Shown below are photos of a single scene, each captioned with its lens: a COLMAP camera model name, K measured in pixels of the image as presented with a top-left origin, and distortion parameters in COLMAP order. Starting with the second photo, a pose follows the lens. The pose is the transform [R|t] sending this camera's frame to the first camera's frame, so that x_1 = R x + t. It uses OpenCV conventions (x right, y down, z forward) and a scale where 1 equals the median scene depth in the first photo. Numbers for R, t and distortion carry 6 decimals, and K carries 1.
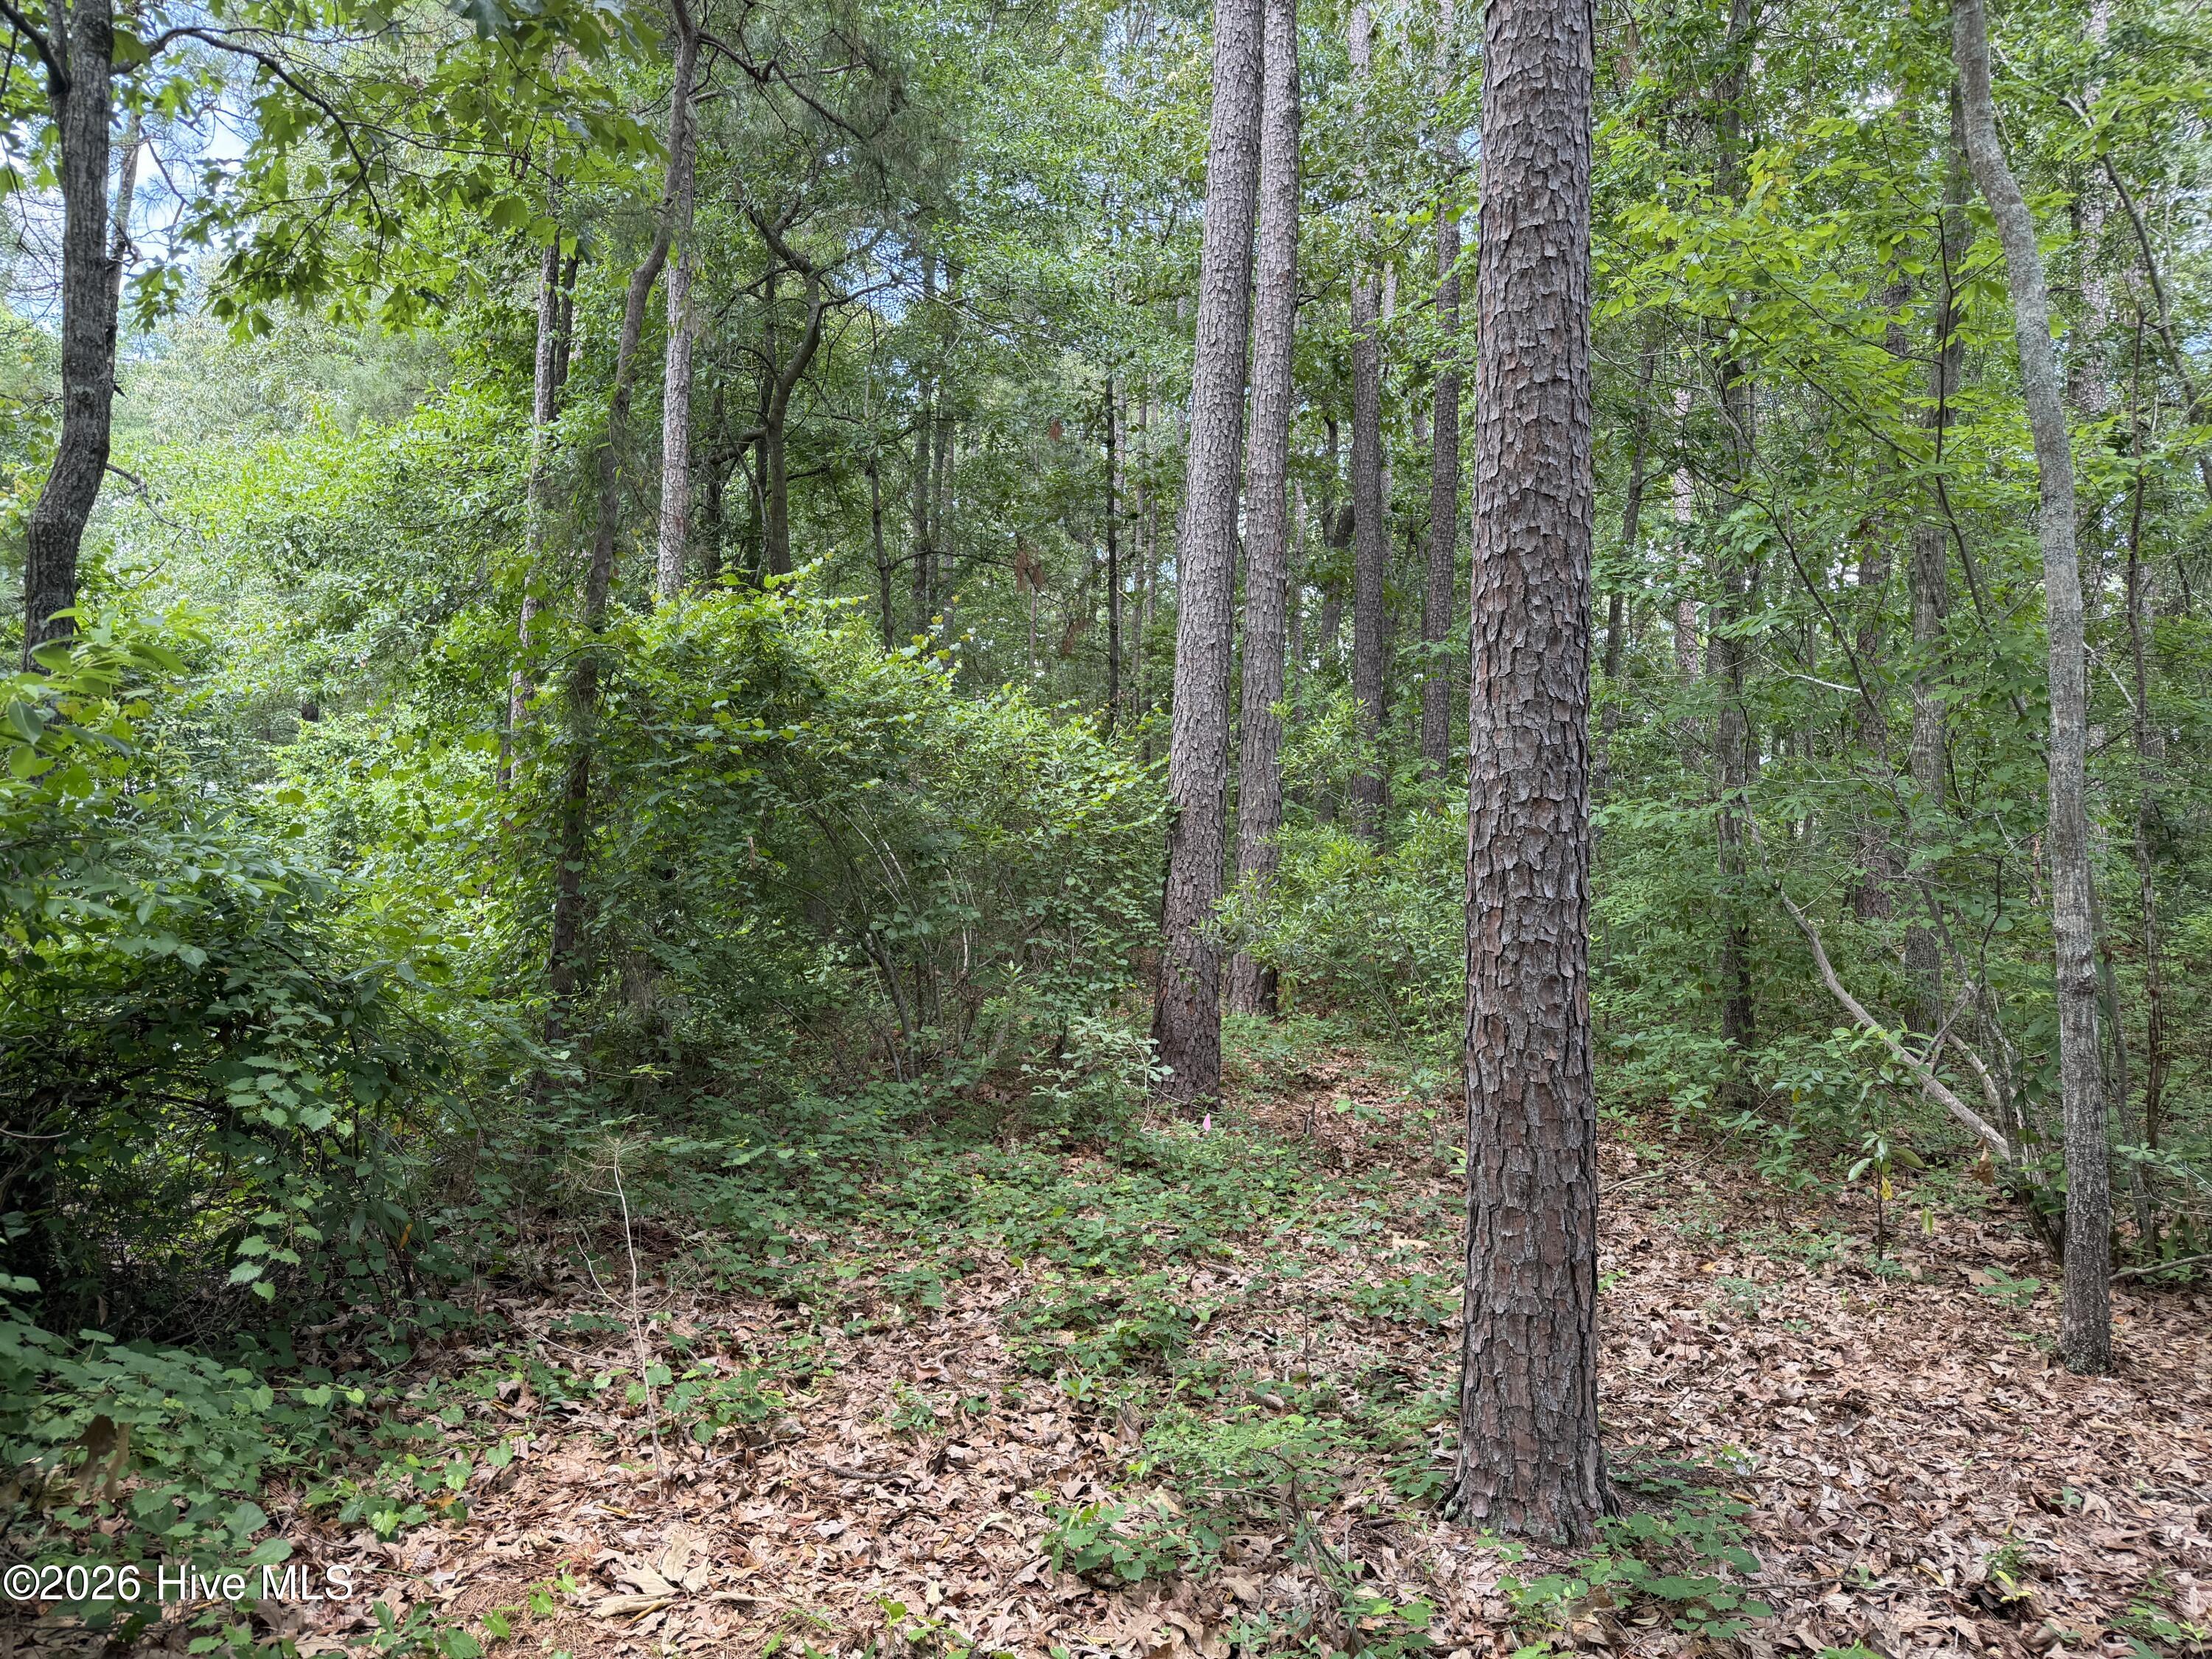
lens RADIAL K [[1677.3, 0, 1107.2], [0, 1677.3, 857.4], [0, 0, 1]] dist [0.000090, -0.003620]
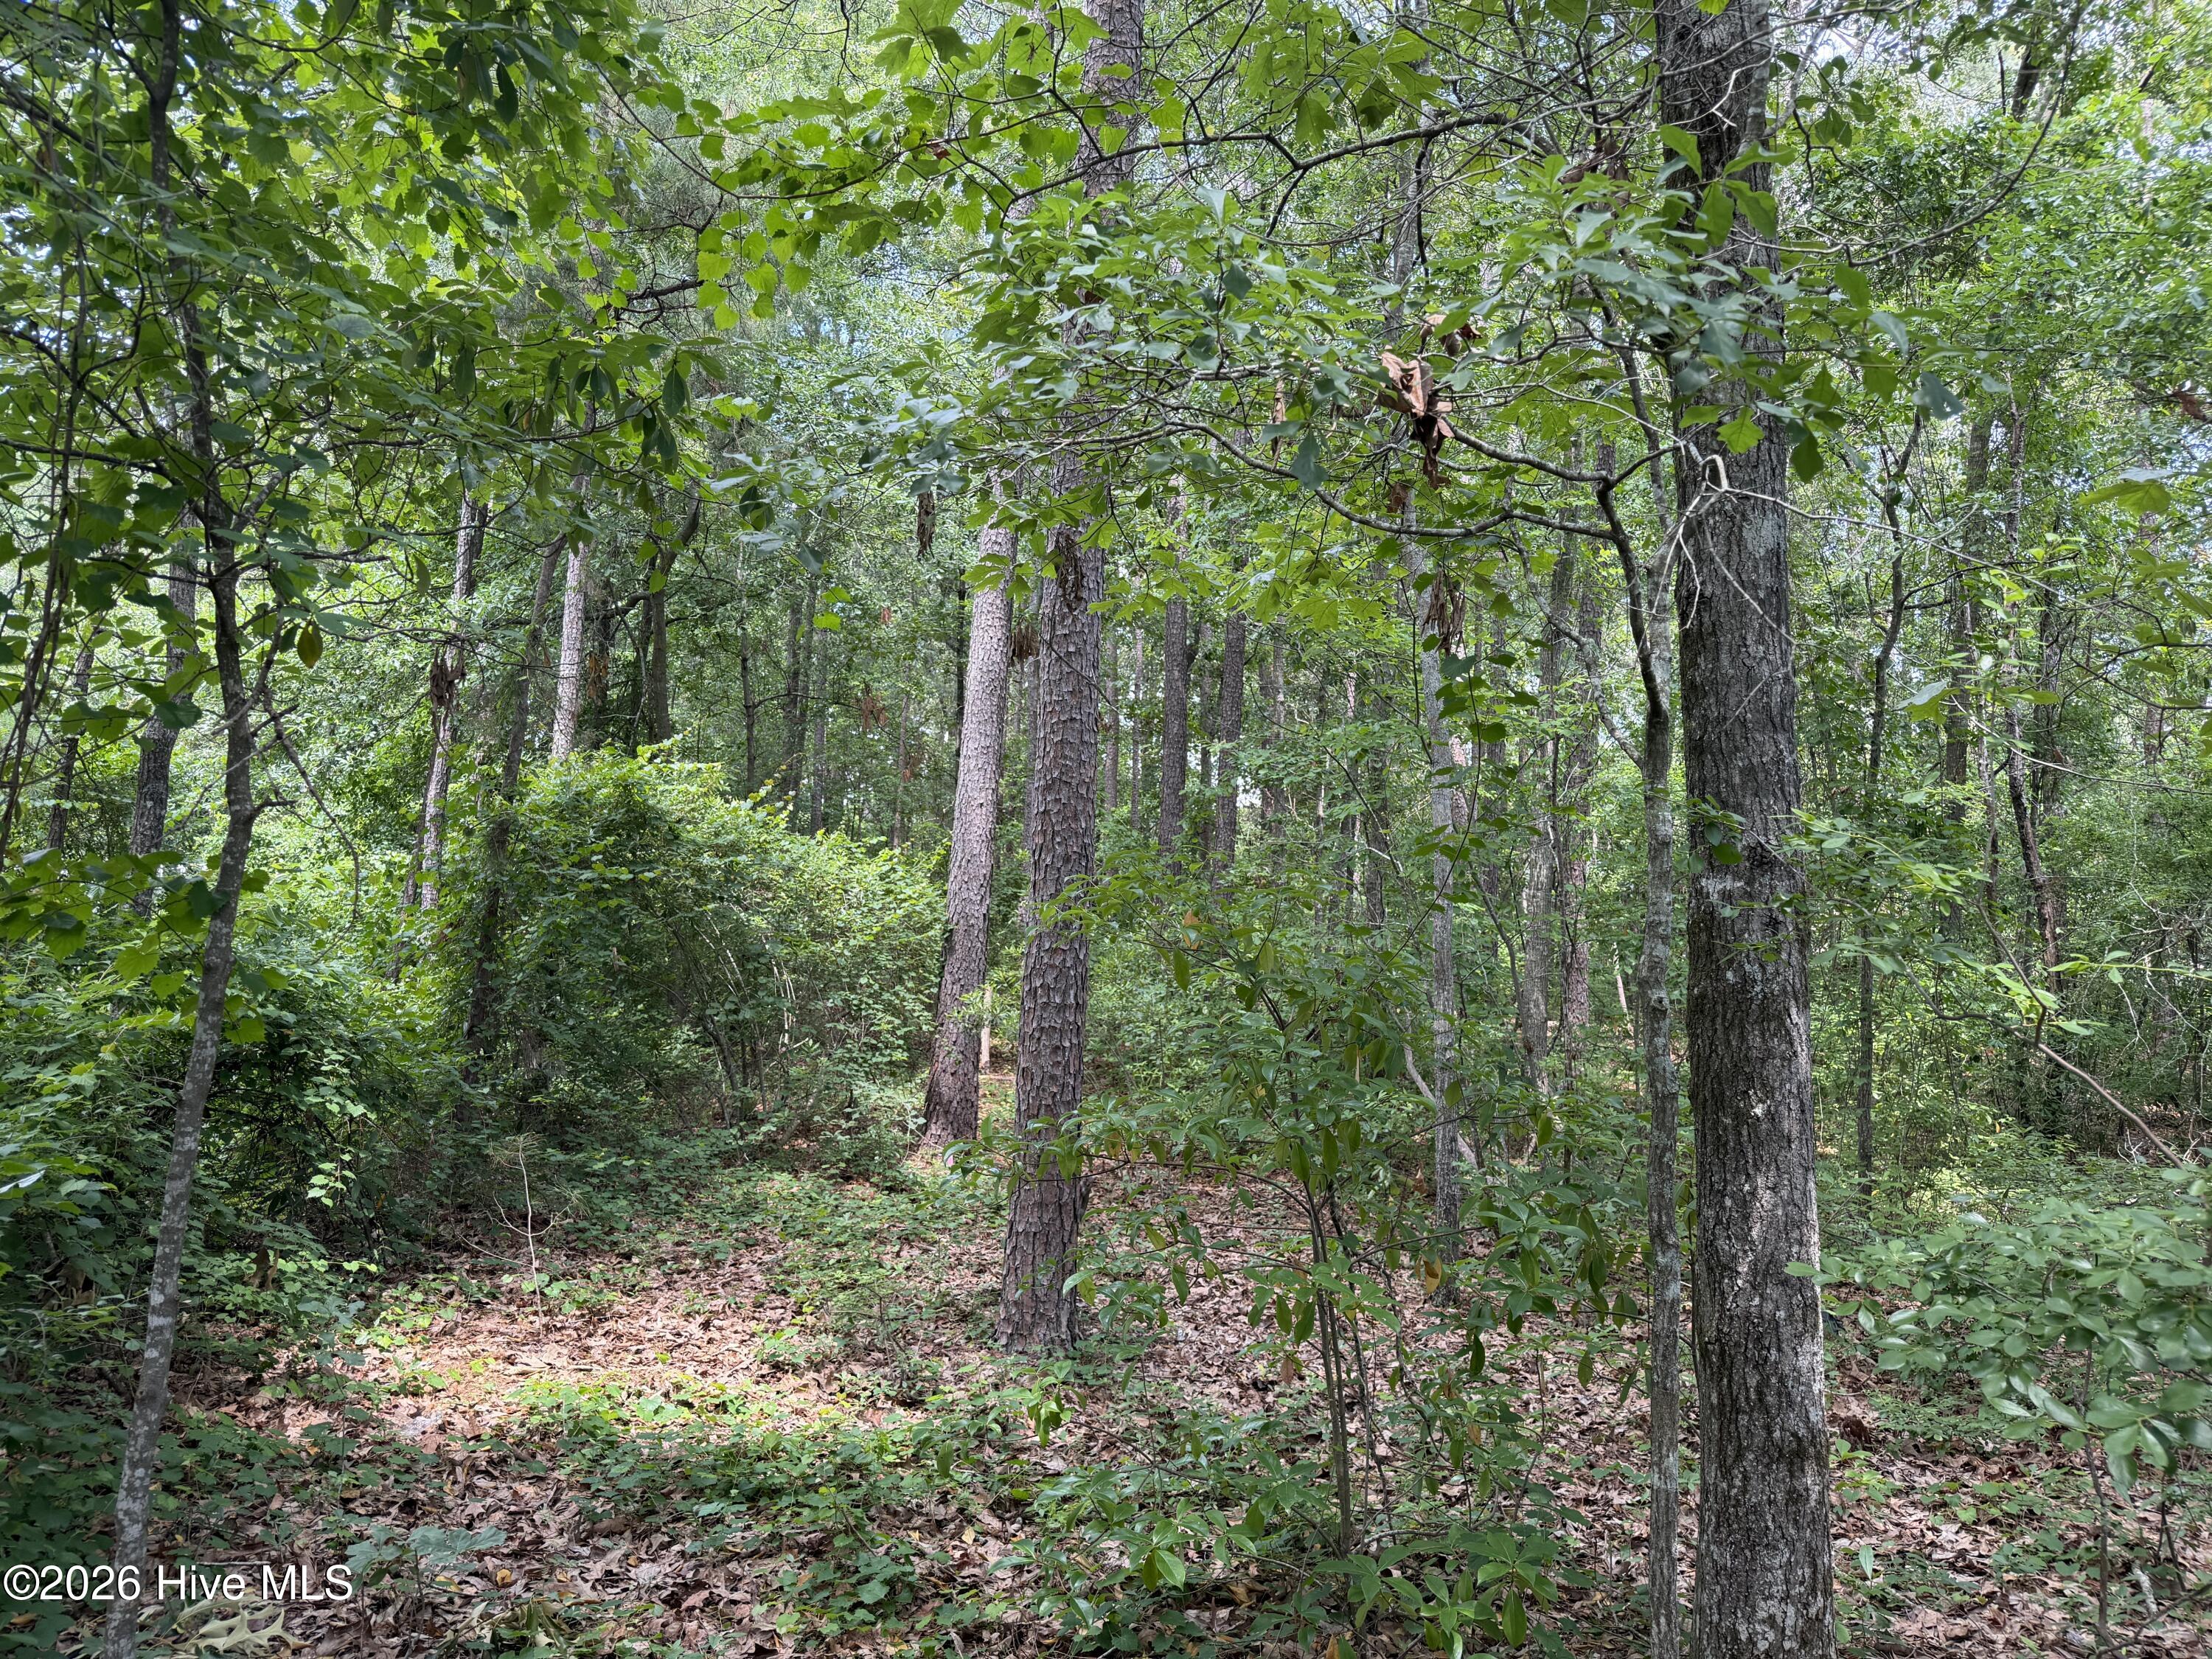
lens RADIAL K [[1677.3, 0, 1107.2], [0, 1677.3, 857.4], [0, 0, 1]] dist [0.000090, -0.003620]
pose [[0.997546, 0.025871, 0.065056, 0.118073], [-0.022228, 0.998177, -0.056106, -0.018446], [-0.066389, 0.054522, 0.996303, -0.486680]]
